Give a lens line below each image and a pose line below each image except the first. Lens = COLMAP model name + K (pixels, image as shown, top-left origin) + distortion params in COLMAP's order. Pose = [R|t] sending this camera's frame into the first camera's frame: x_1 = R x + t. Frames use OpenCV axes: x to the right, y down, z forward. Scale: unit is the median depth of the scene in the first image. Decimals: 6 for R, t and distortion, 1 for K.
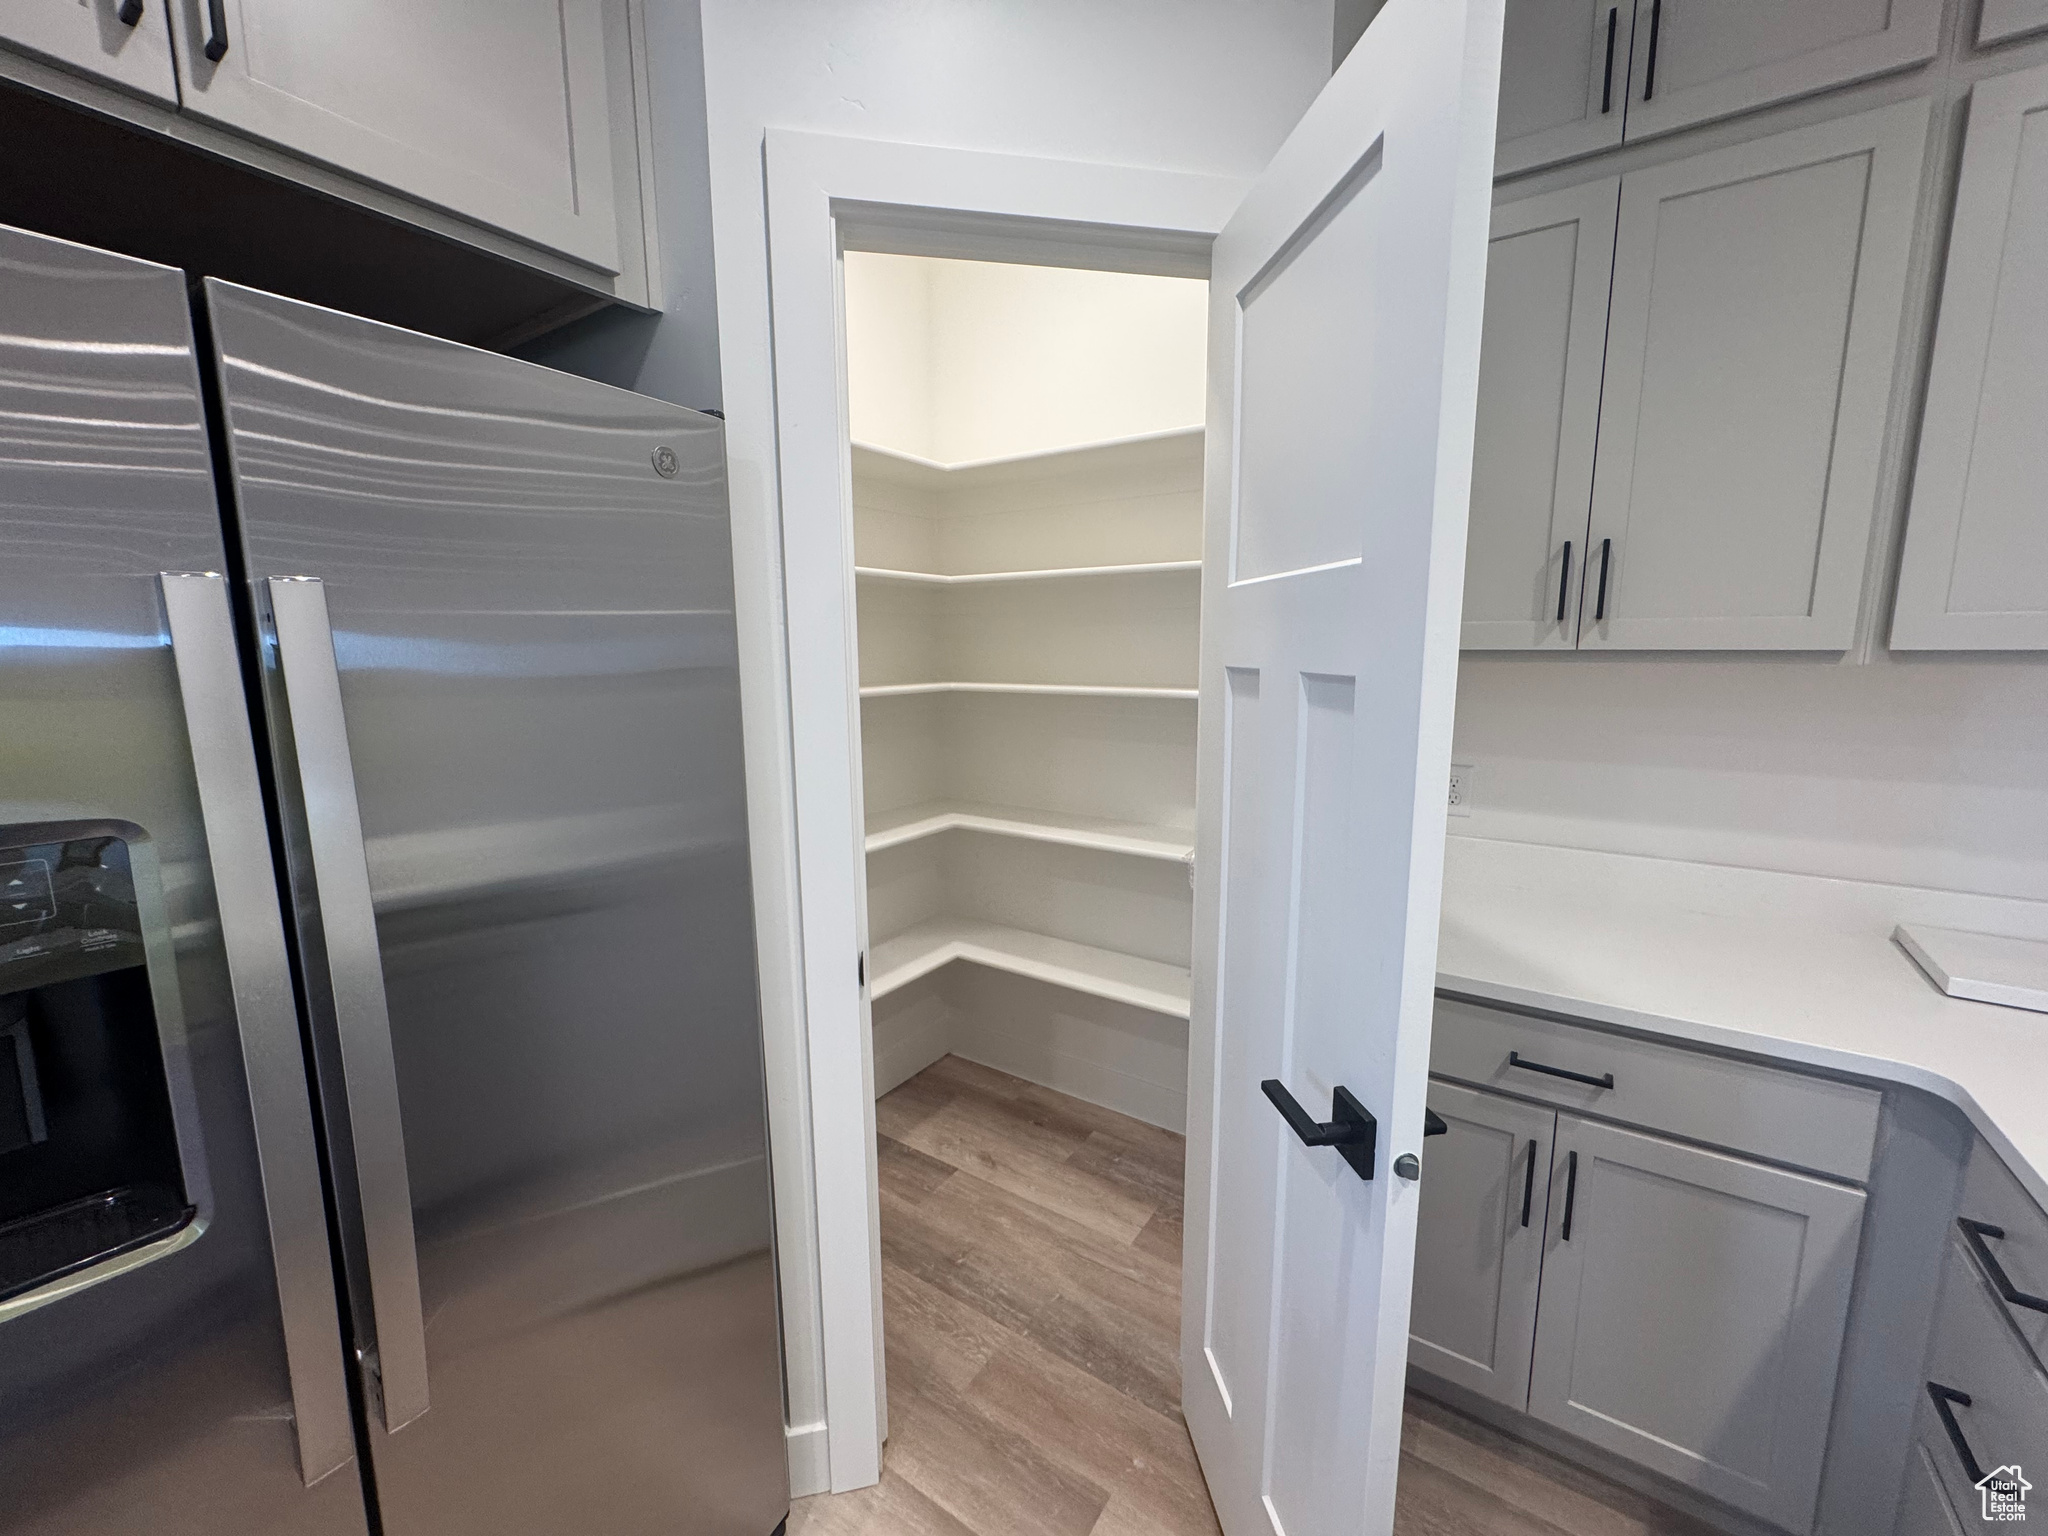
lens RADIAL K [[819.6, 0, 1025.5], [0, 819.6, 771.1], [0, 0, 1]] dist [-0.006711, 0.001863]
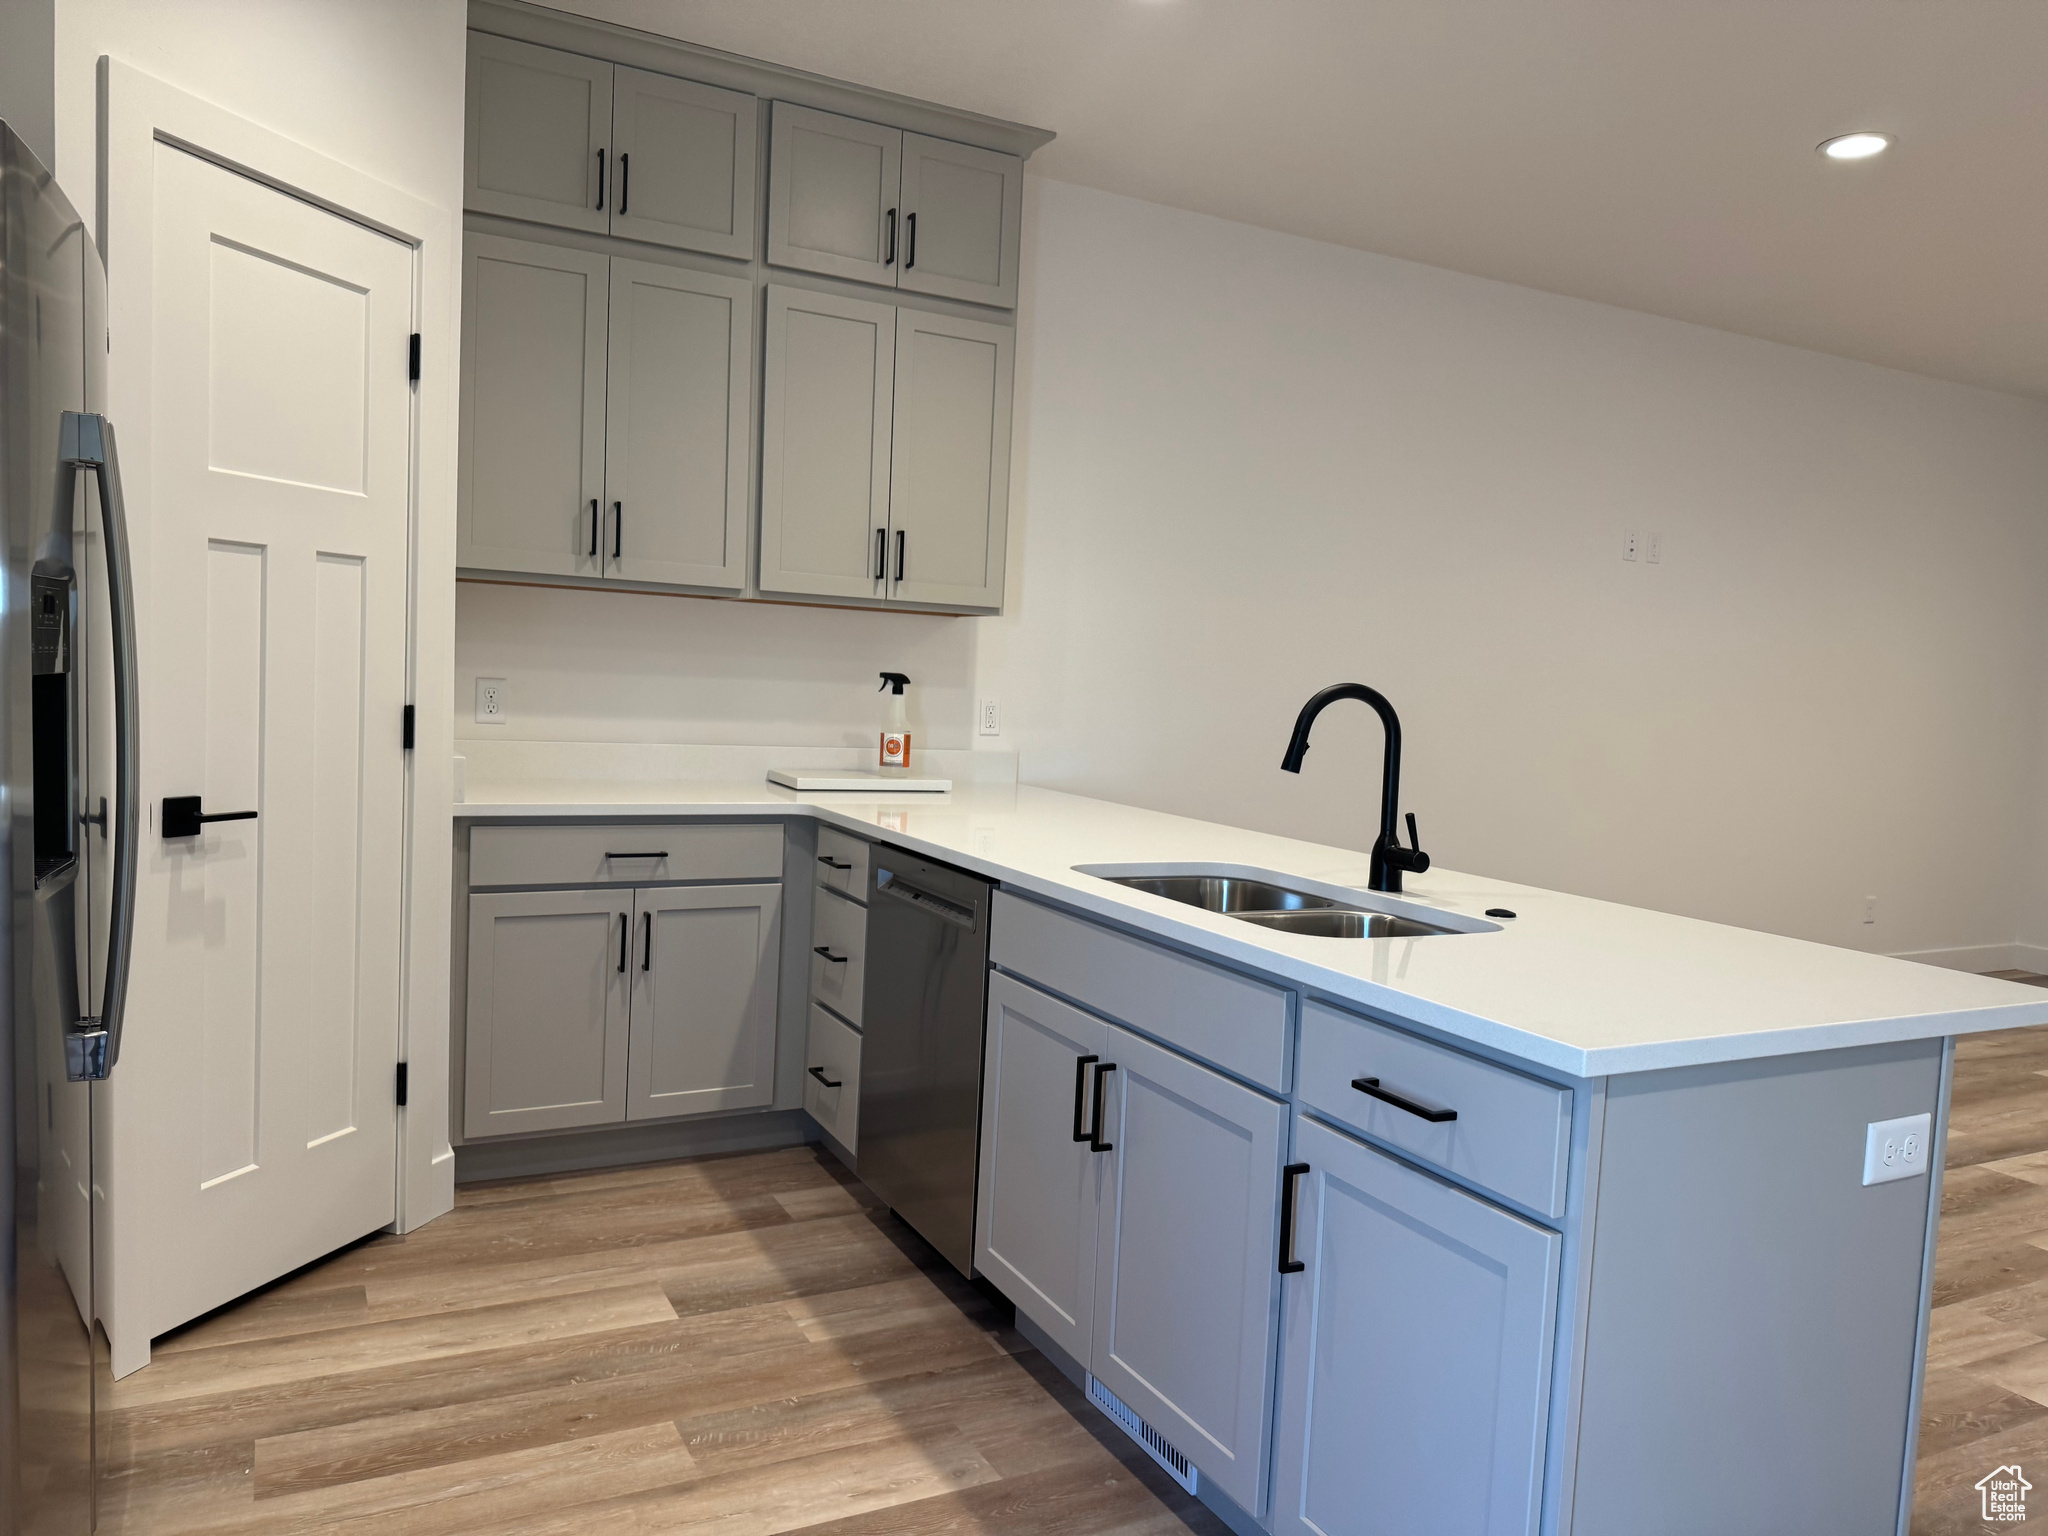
lens RADIAL K [[1447.0, 0, 1028.6], [0, 1447.0, 776.7], [0, 0, 1]] dist [0.051565, -0.068743]
pose [[0.482691, -0.032242, 0.875197, -1.292525], [0.080538, 0.996722, -0.007699, 0.298033], [-0.872080, 0.074203, 0.483706, -0.899922]]
